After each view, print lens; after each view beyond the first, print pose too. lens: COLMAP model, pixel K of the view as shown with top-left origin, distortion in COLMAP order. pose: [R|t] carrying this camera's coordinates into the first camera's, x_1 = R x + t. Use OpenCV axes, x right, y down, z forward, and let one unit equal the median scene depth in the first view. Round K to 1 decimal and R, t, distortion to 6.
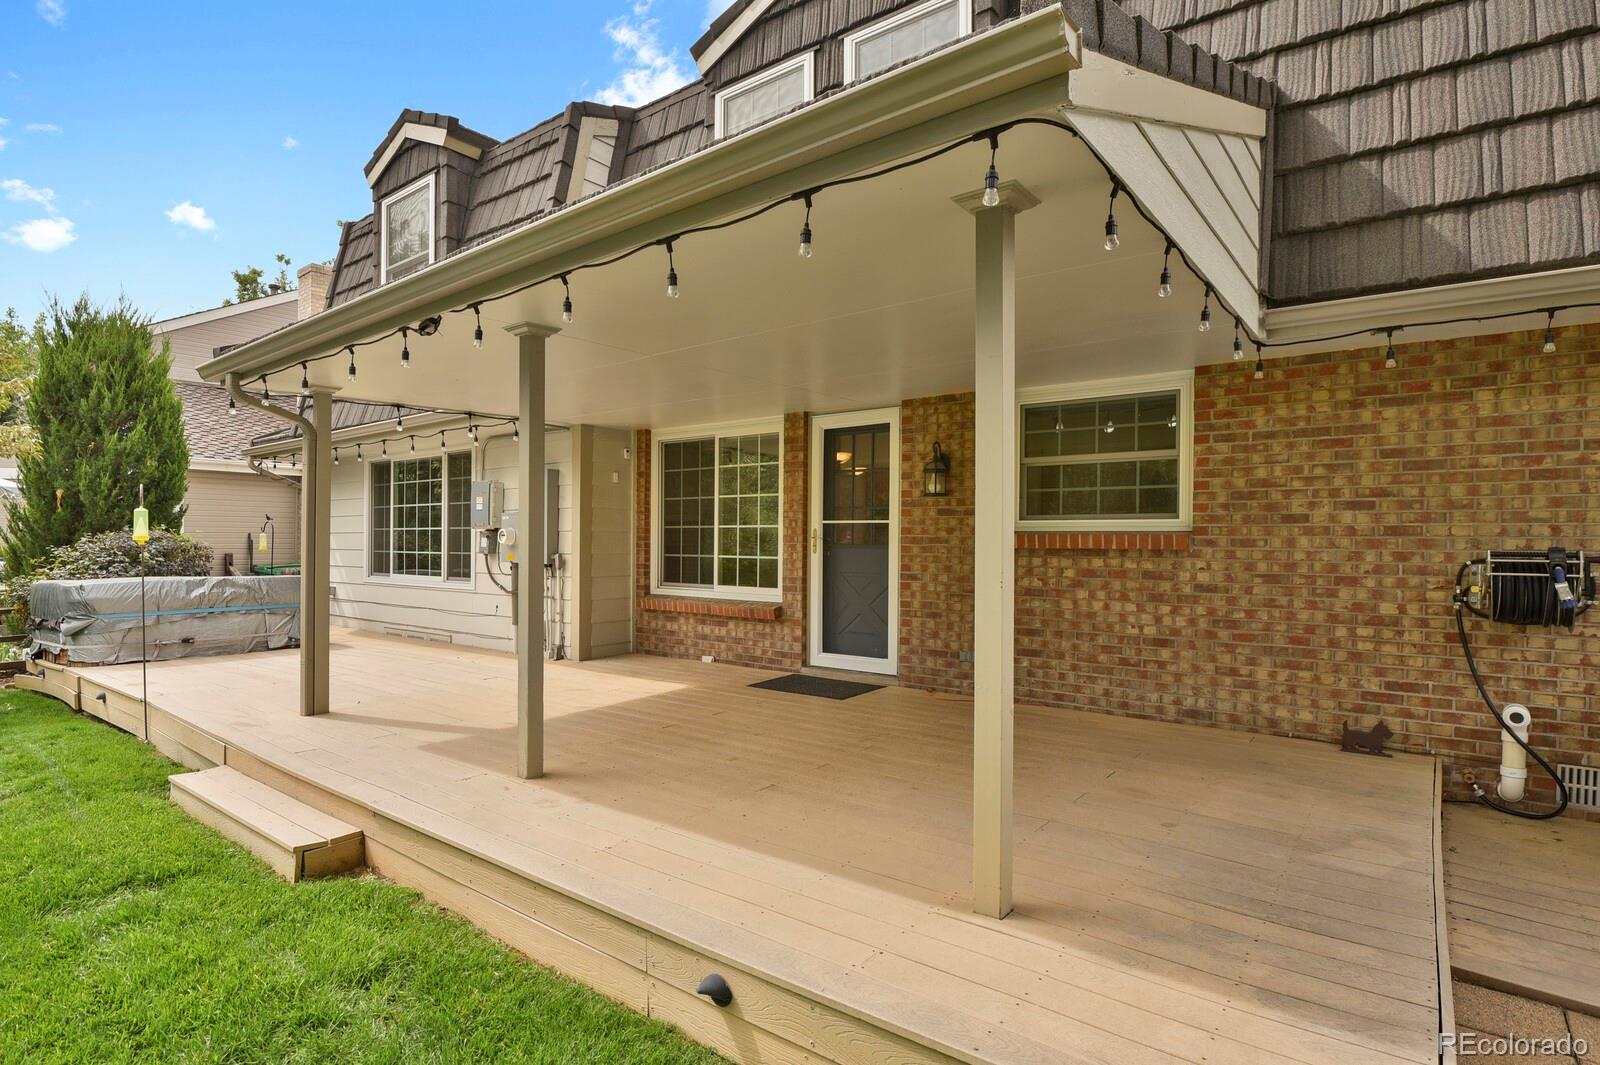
lens RADIAL K [[811.4, 0, 808.8], [0, 811.4, 544.7], [0, 0, 1]] dist [-0.012395, -0.010698]
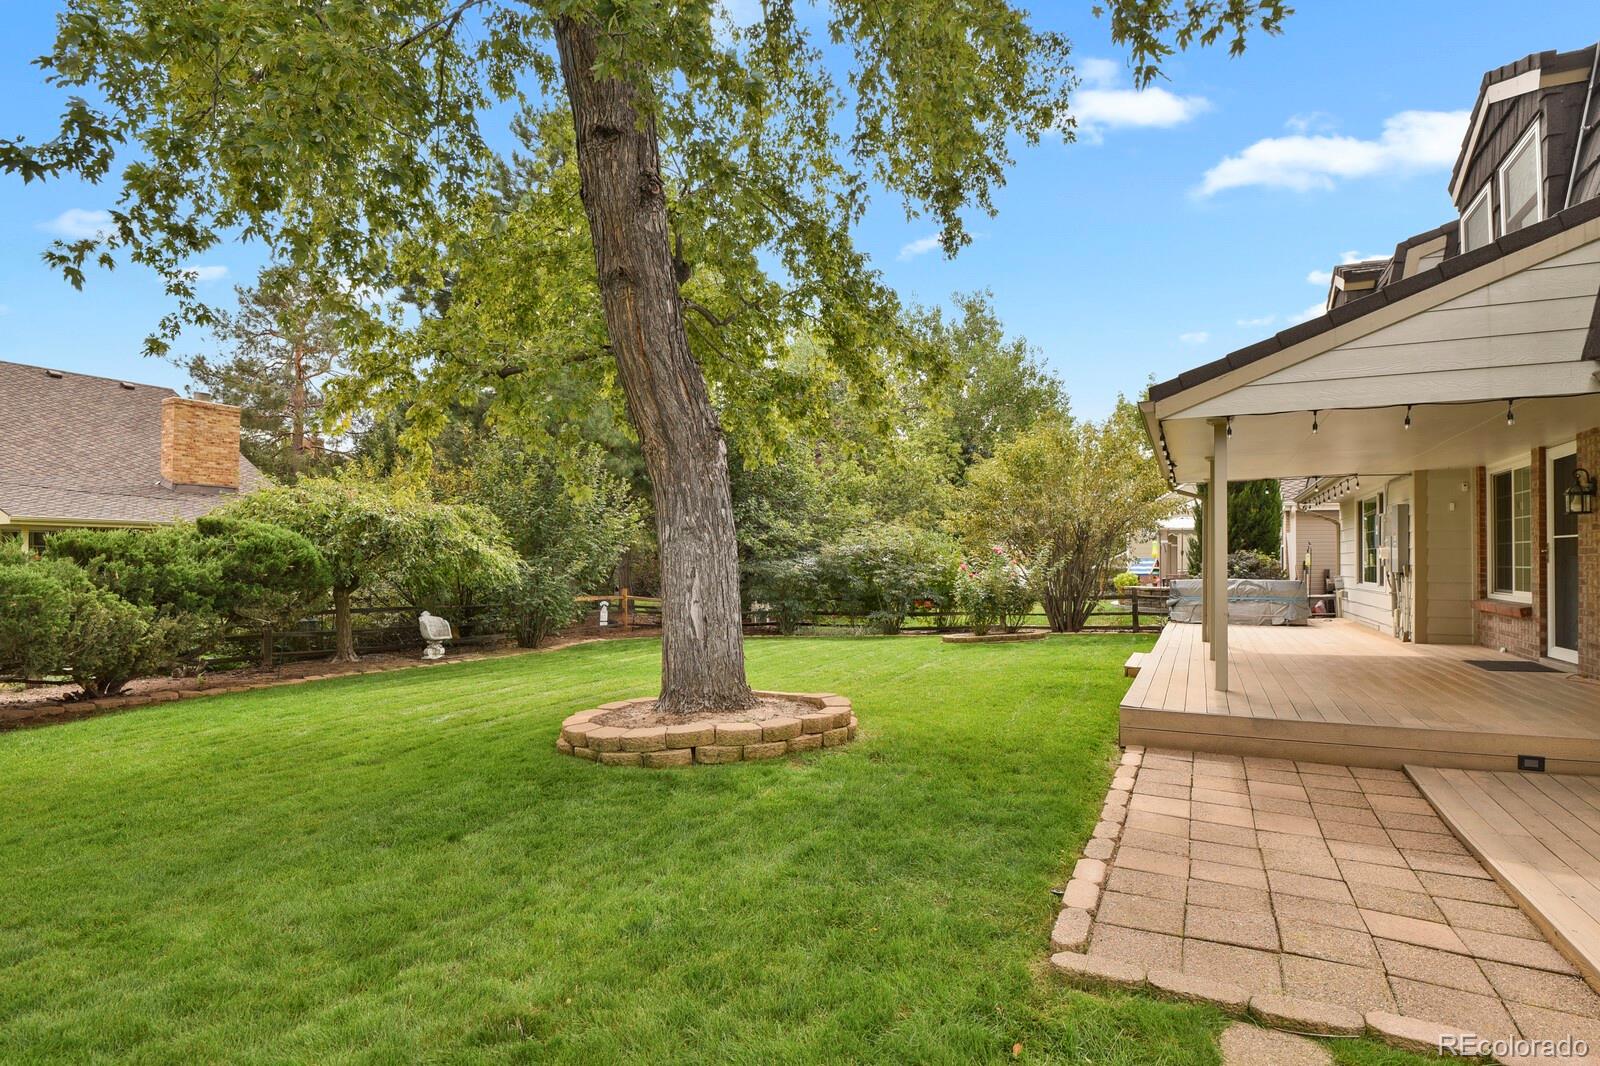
lens RADIAL K [[811.4, 0, 808.8], [0, 811.4, 545.2], [0, 0, 1]] dist [-0.012395, -0.010698]
pose [[0.211457, -0.021393, -0.977153, 1.031761], [-0.010125, 0.999659, -0.024076, 0.026288], [0.977335, 0.014984, 0.211168, -0.359560]]
